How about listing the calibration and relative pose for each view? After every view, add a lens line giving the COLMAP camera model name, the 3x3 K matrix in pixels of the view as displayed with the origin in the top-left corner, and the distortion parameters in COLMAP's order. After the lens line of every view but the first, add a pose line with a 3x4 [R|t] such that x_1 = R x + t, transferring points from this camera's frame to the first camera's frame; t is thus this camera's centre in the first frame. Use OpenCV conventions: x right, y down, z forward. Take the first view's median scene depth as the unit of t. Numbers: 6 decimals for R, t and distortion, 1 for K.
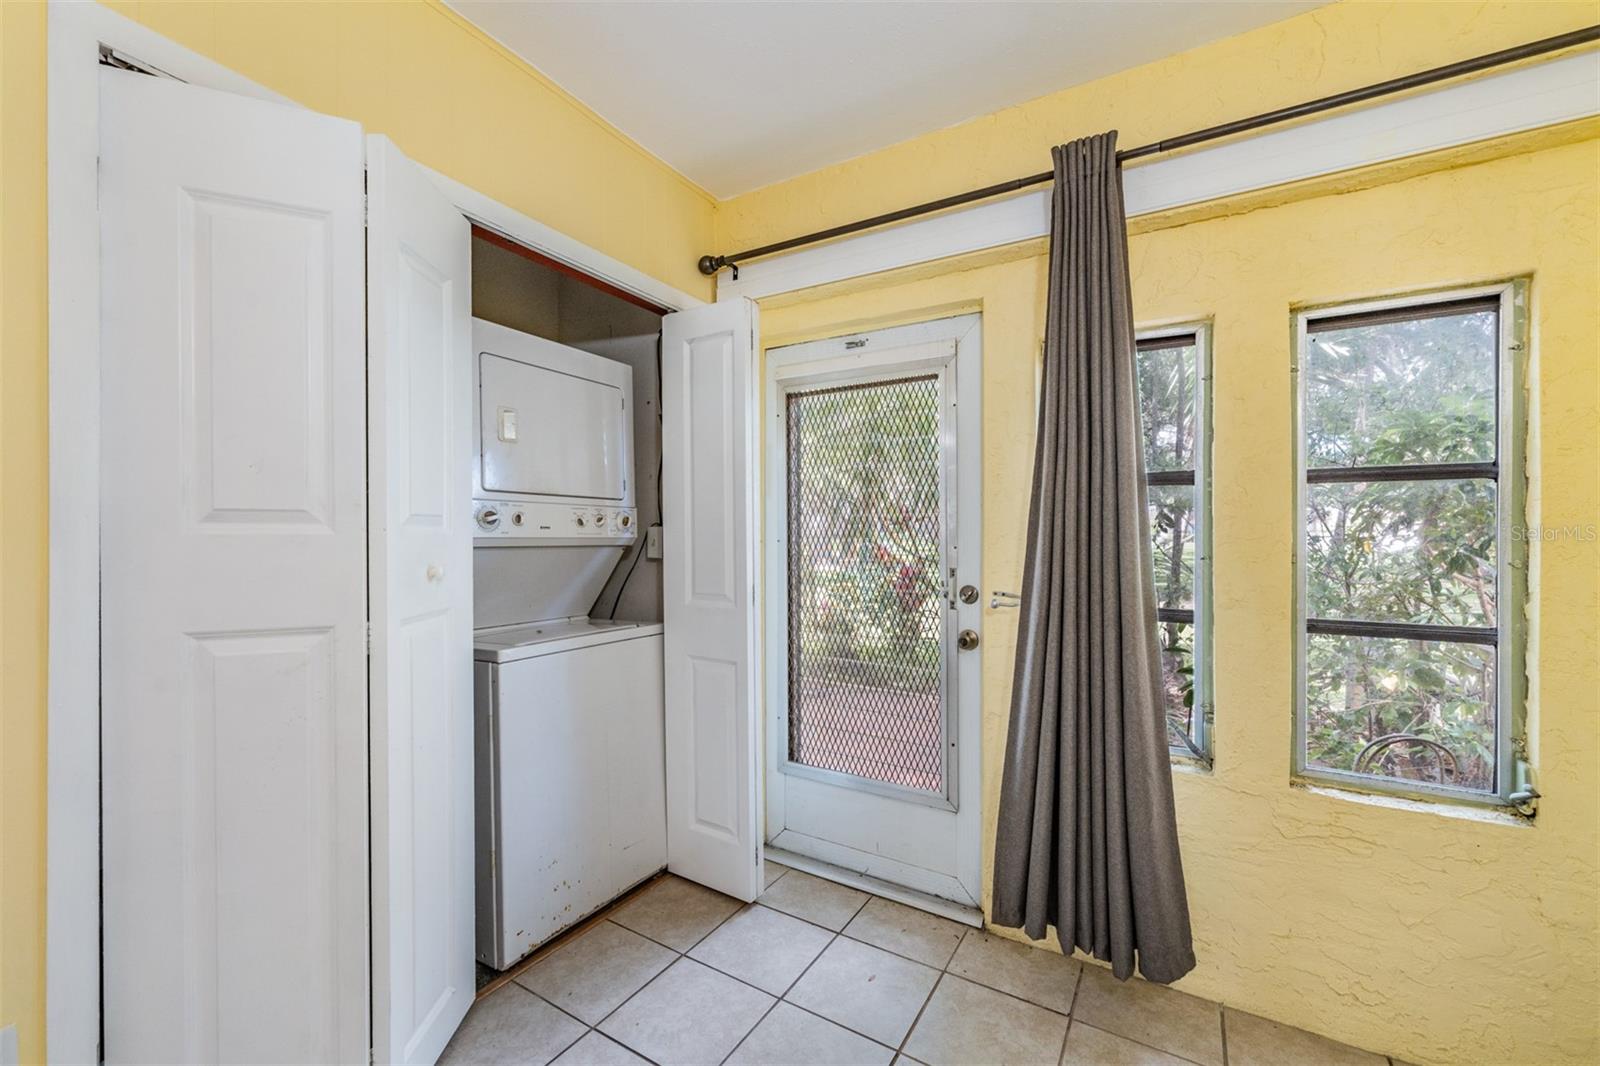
lens RADIAL K [[648.3, 0, 796.6], [0, 648.3, 535.2], [0, 0, 1]] dist [-0.001045, -0.000602]
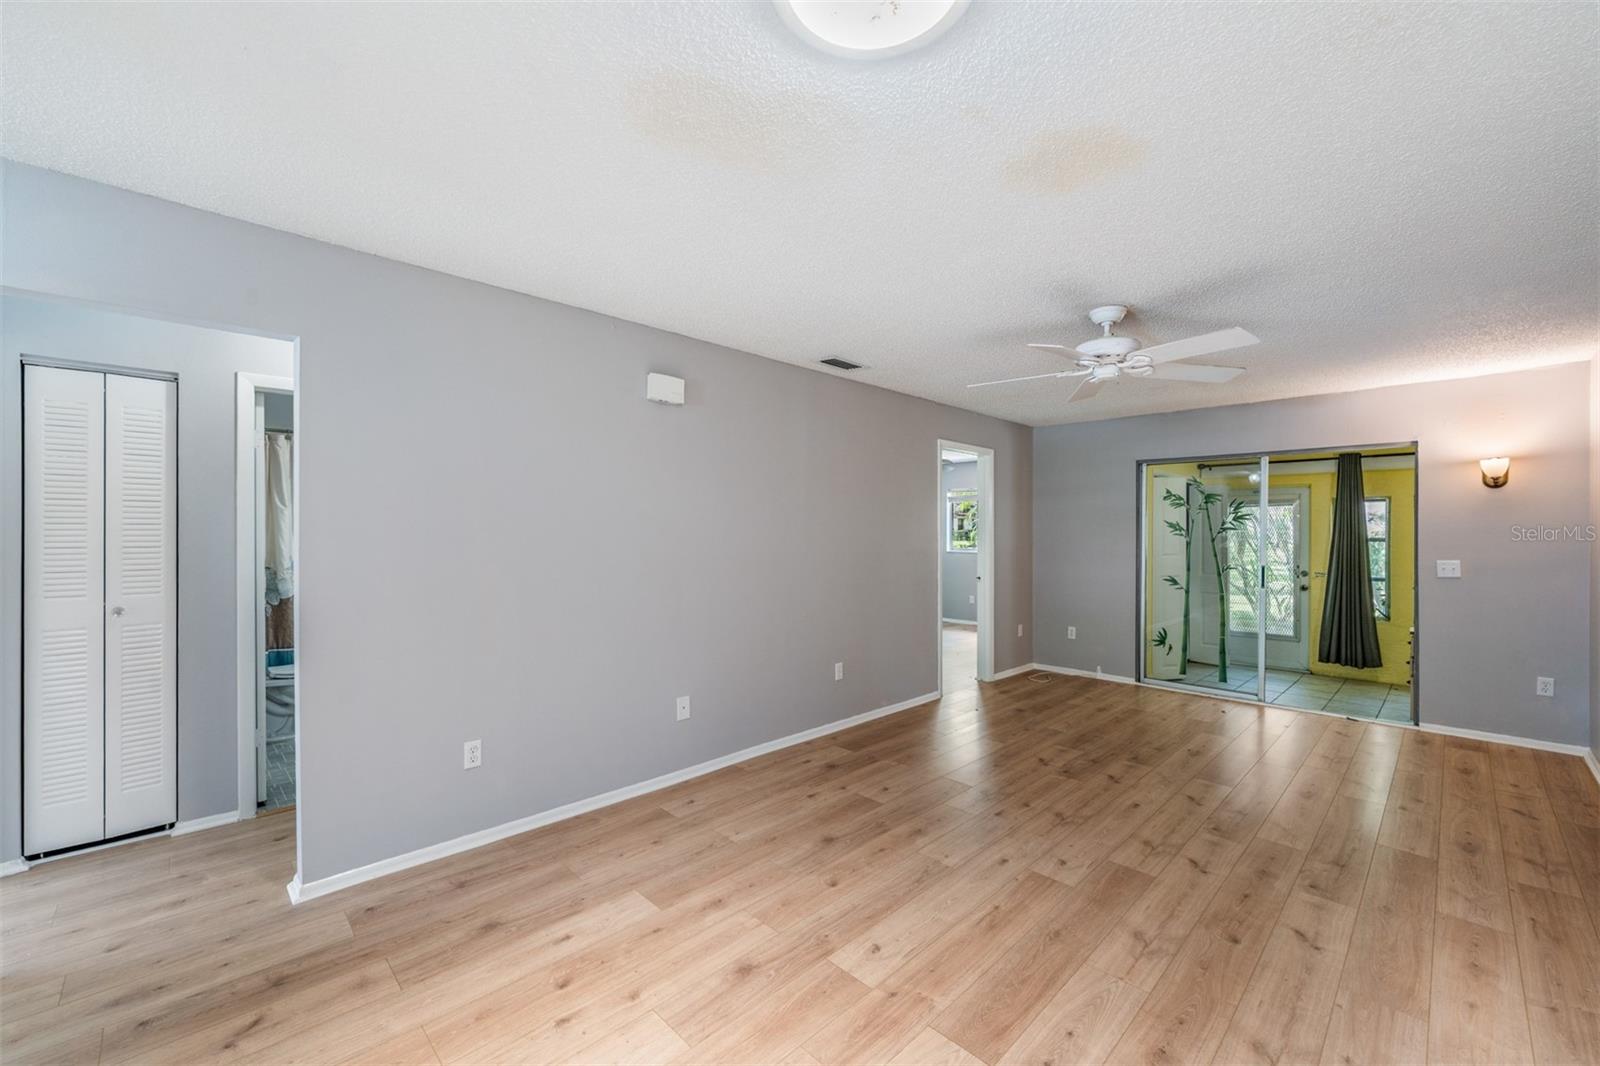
lens RADIAL K [[648.3, 0, 796.6], [0, 648.3, 535.2], [0, 0, 1]] dist [-0.001045, -0.000602]
pose [[0.967975, 0.005245, -0.250991, -1.584325], [-0.004315, 0.999982, 0.004255, -0.117752], [0.251009, -0.003036, 0.967980, -3.174399]]
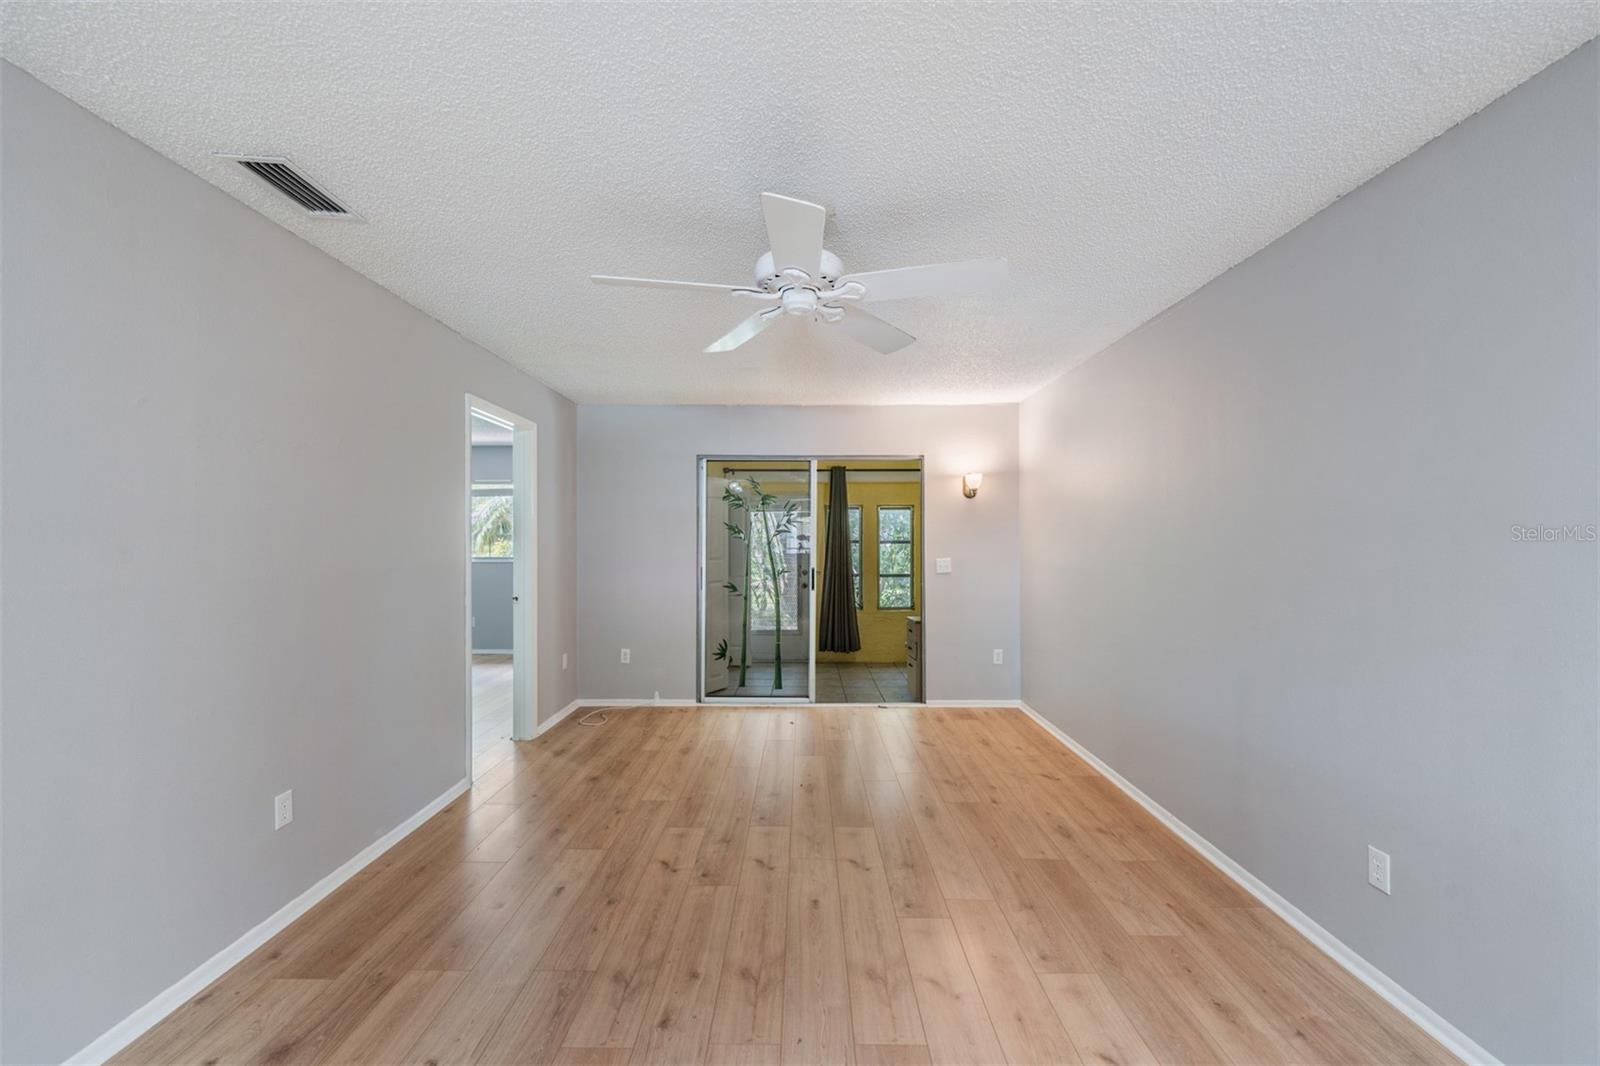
lens RADIAL K [[643.3, 0, 798.9], [0, 643.3, 536.3], [0, 0, 1]] dist [-0.000763, -0.000174]
pose [[0.861192, 0.002240, 0.508274, -1.809049], [-0.000599, 0.999994, -0.003392, -0.112179], [-0.508279, 0.002617, 0.861188, -2.358947]]
